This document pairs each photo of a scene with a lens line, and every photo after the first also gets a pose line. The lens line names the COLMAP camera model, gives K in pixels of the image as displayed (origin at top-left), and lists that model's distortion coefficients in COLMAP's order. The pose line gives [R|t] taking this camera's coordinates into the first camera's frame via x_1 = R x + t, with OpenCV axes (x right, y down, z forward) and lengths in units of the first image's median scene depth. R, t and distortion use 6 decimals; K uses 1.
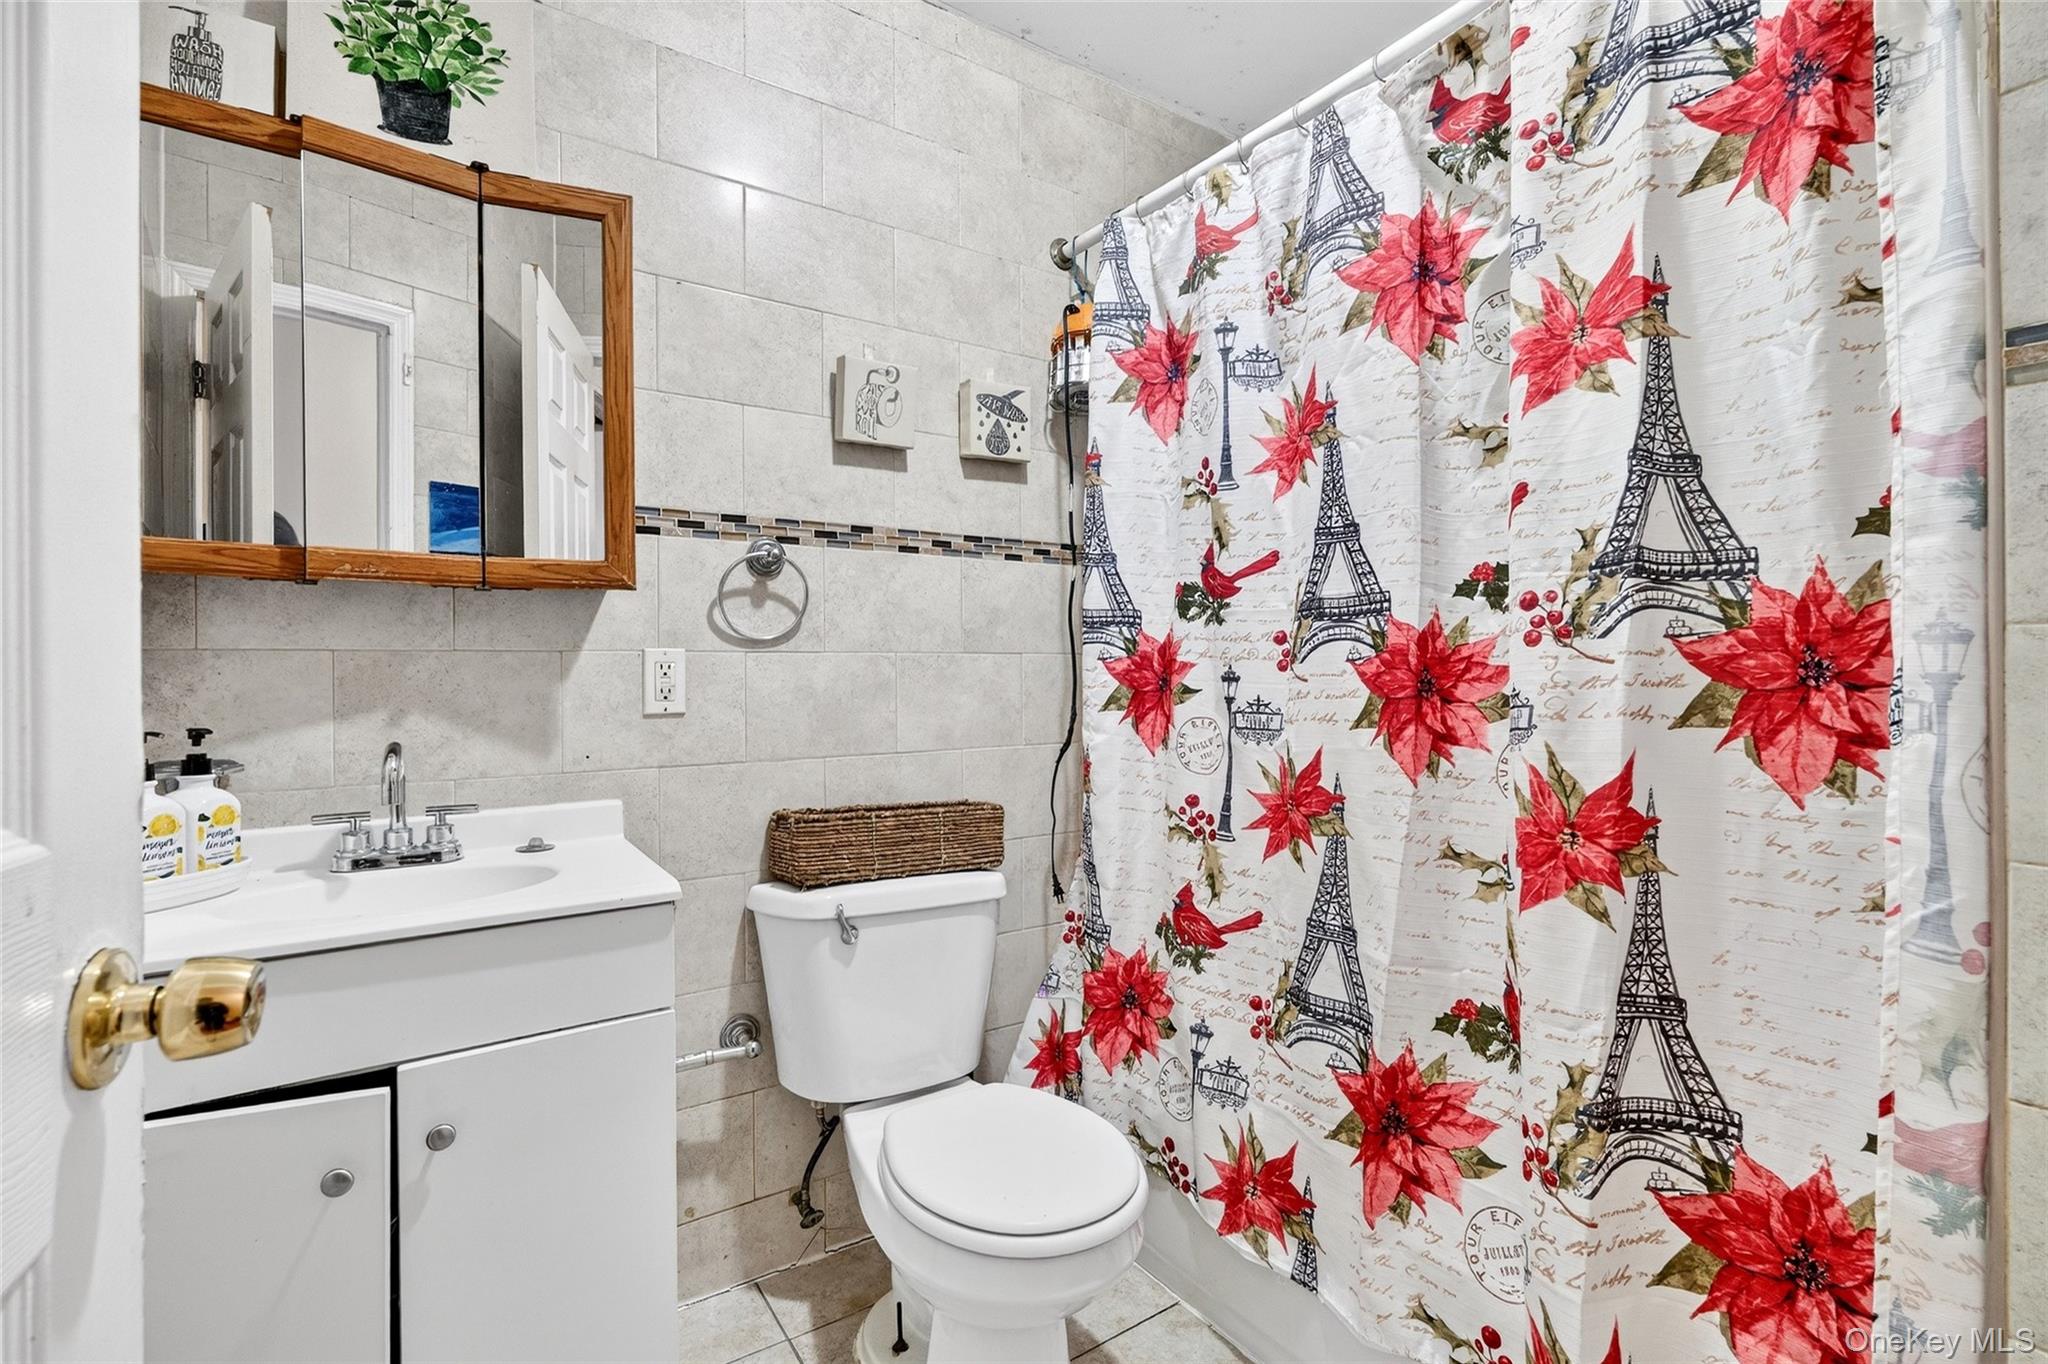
lens RADIAL K [[969.6, 0, 978.8], [0, 969.6, 675.7], [0, 0, 1]] dist [-0.001843, 0.000345]
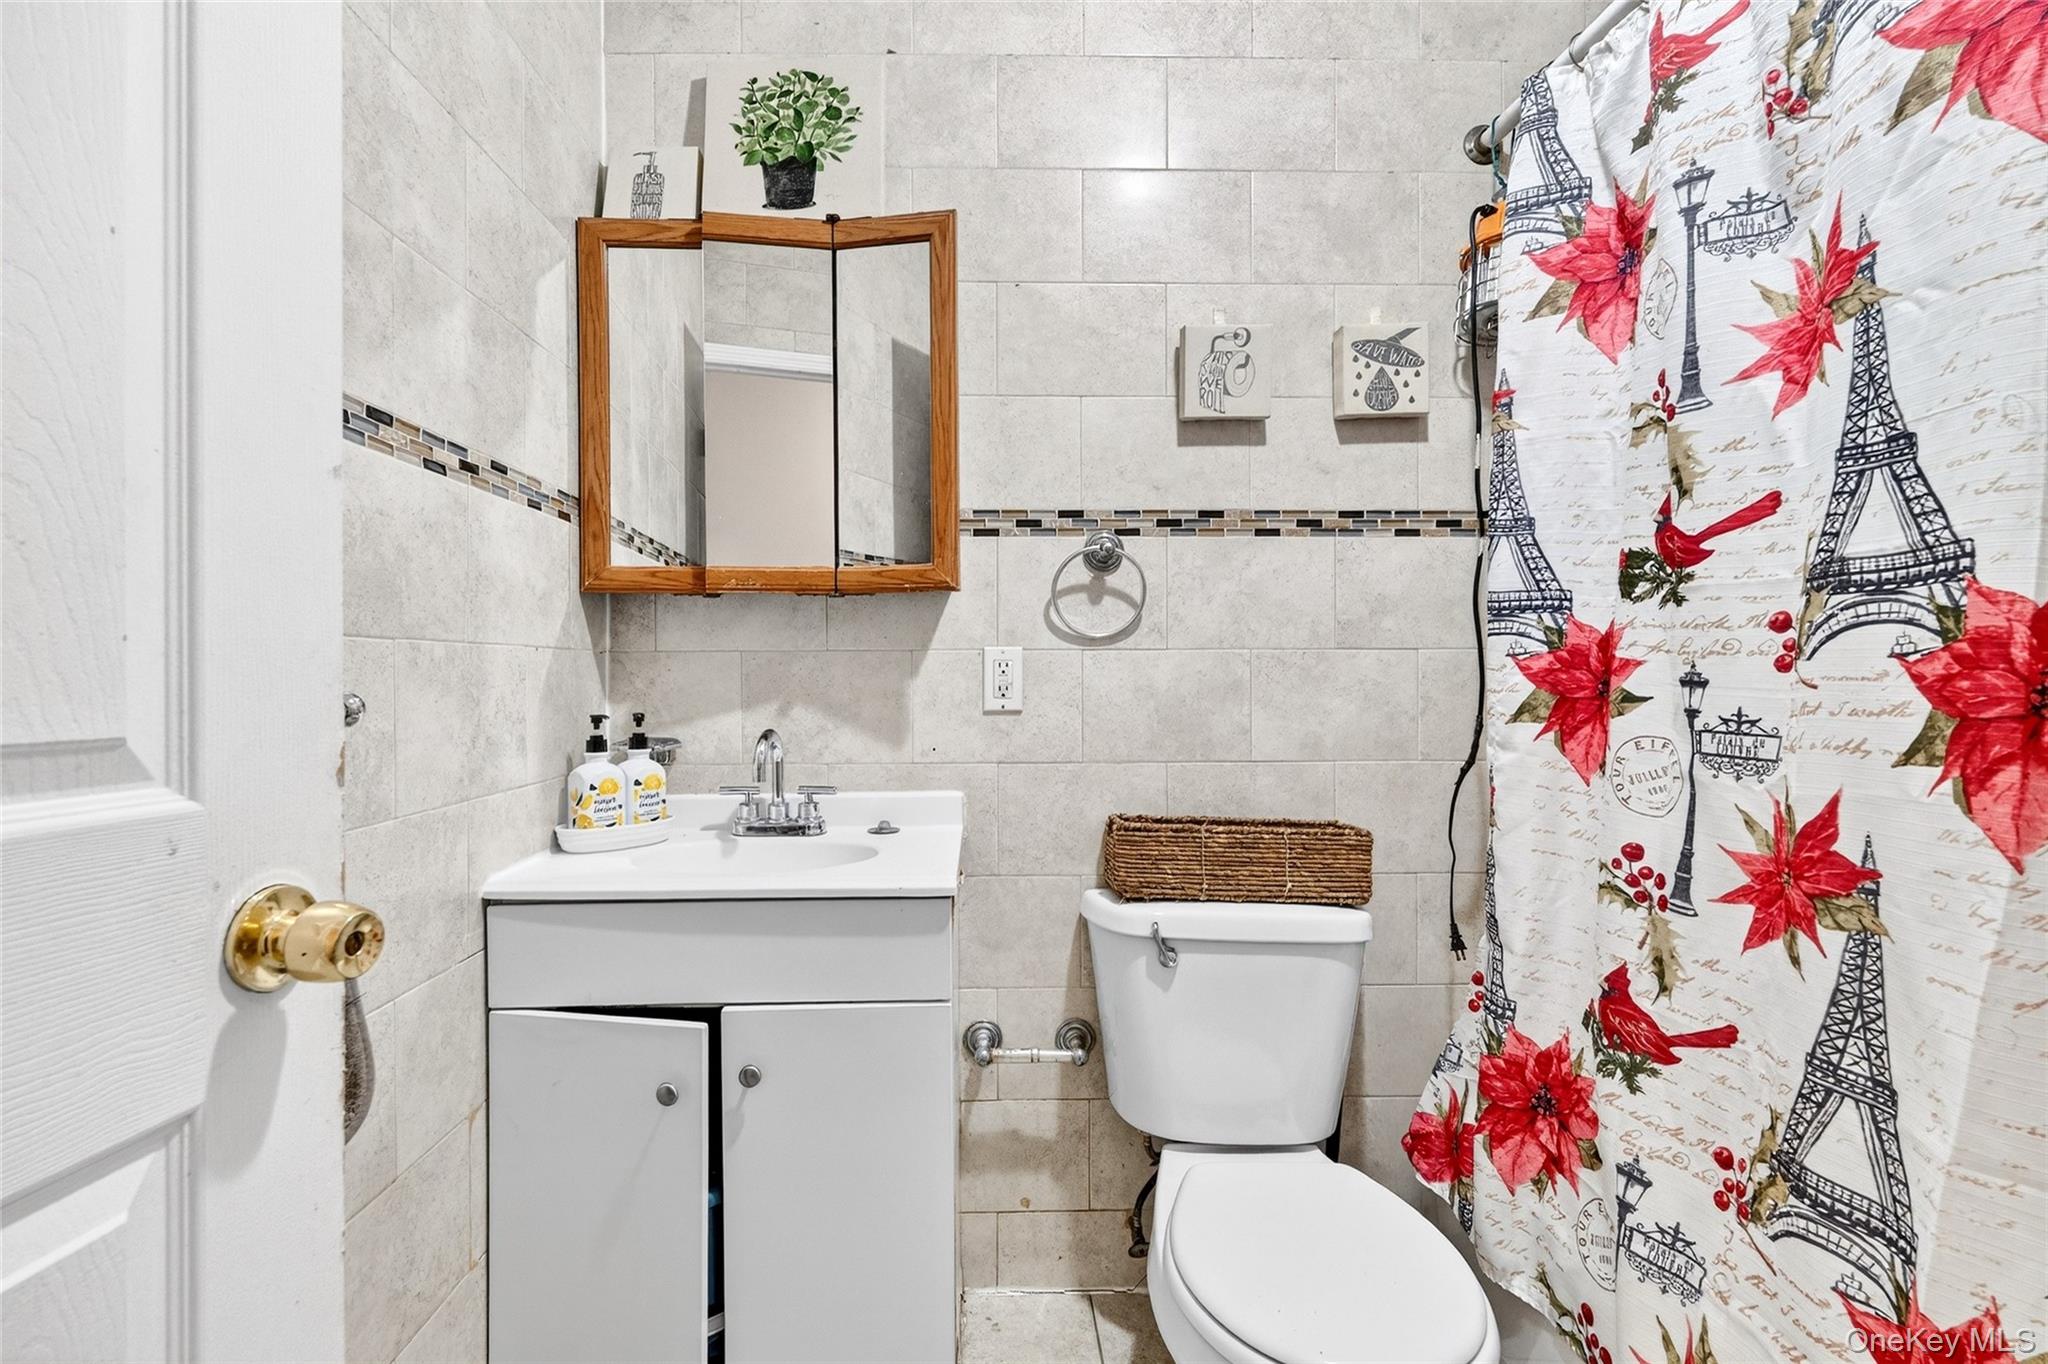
lens RADIAL K [[924.8, 0, 1024.0], [0, 924.8, 682.0], [0, 0, 1]] dist [-0.001291, 0.000108]
pose [[0.841250, 0.010367, -0.540547, 0.216670], [-0.005275, 0.999926, 0.010968, -0.002101], [0.540621, -0.006375, 0.841242, 0.185617]]
